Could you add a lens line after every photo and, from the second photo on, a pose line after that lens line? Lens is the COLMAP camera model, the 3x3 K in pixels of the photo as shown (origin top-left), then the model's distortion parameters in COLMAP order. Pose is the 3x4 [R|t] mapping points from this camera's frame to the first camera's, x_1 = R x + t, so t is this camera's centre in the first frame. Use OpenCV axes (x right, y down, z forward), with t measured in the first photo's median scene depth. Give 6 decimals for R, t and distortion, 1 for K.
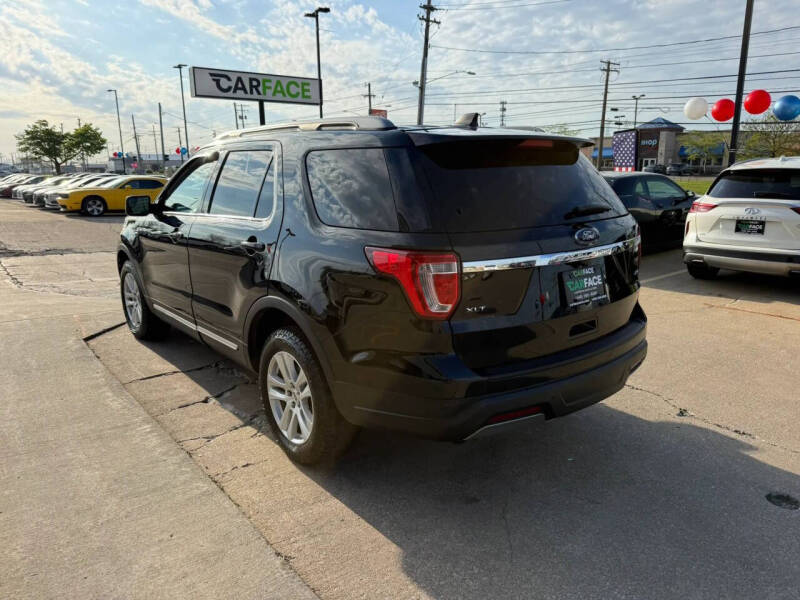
lens RADIAL K [[573.3, 0, 398.1], [0, 573.3, 298.5], [0, 0, 1]] dist [0.008363, -0.016929]
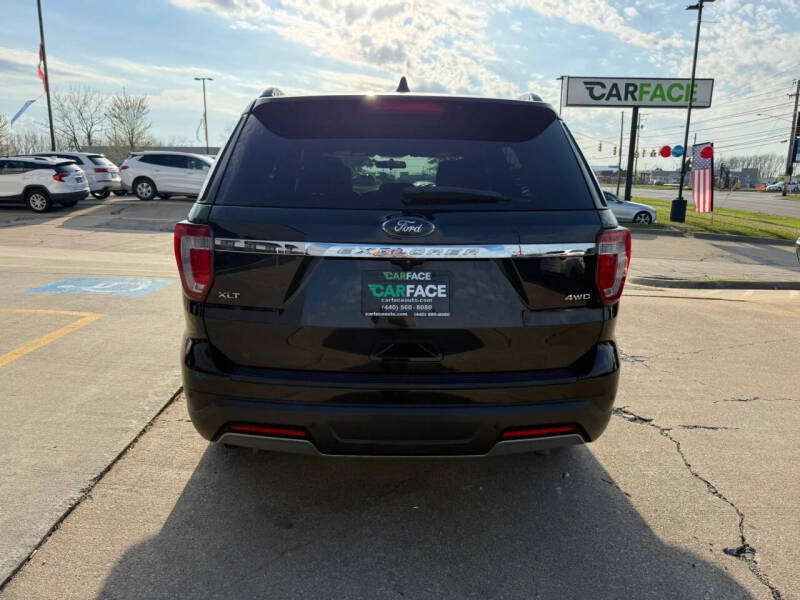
lens RADIAL K [[573.3, 0, 394.5], [0, 573.3, 303.2], [0, 0, 1]] dist [0.008363, -0.016929]
pose [[0.787961, 0.149165, -0.597384, 0.295183], [-0.156390, 0.986879, 0.040140, -0.014852], [0.595533, 0.061796, 0.800950, 0.156326]]
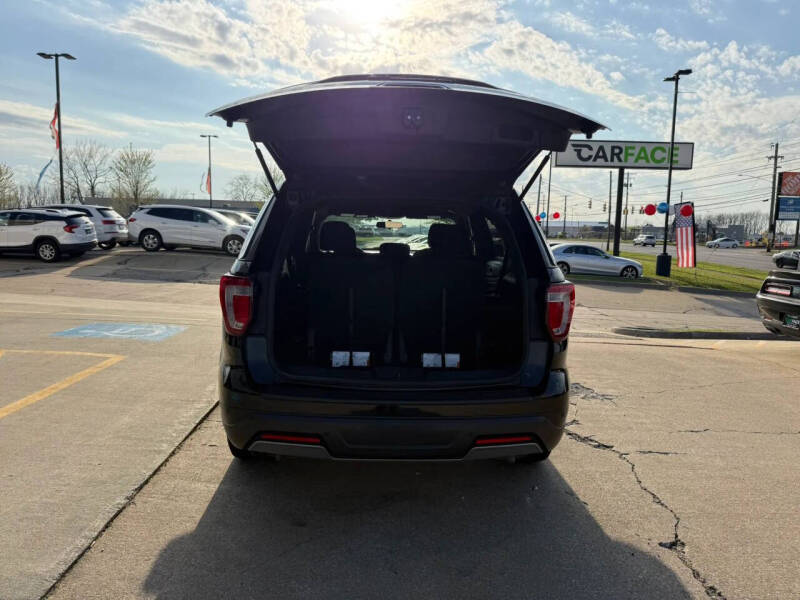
lens RADIAL K [[573.3, 0, 403.6], [0, 573.3, 298.9], [0, 0, 1]] dist [0.008363, -0.016929]
pose [[0.799432, 0.096482, -0.592958, 0.349031], [-0.162447, 0.984967, -0.058746, -0.007653], [0.578377, 0.143288, 0.803087, 0.087357]]
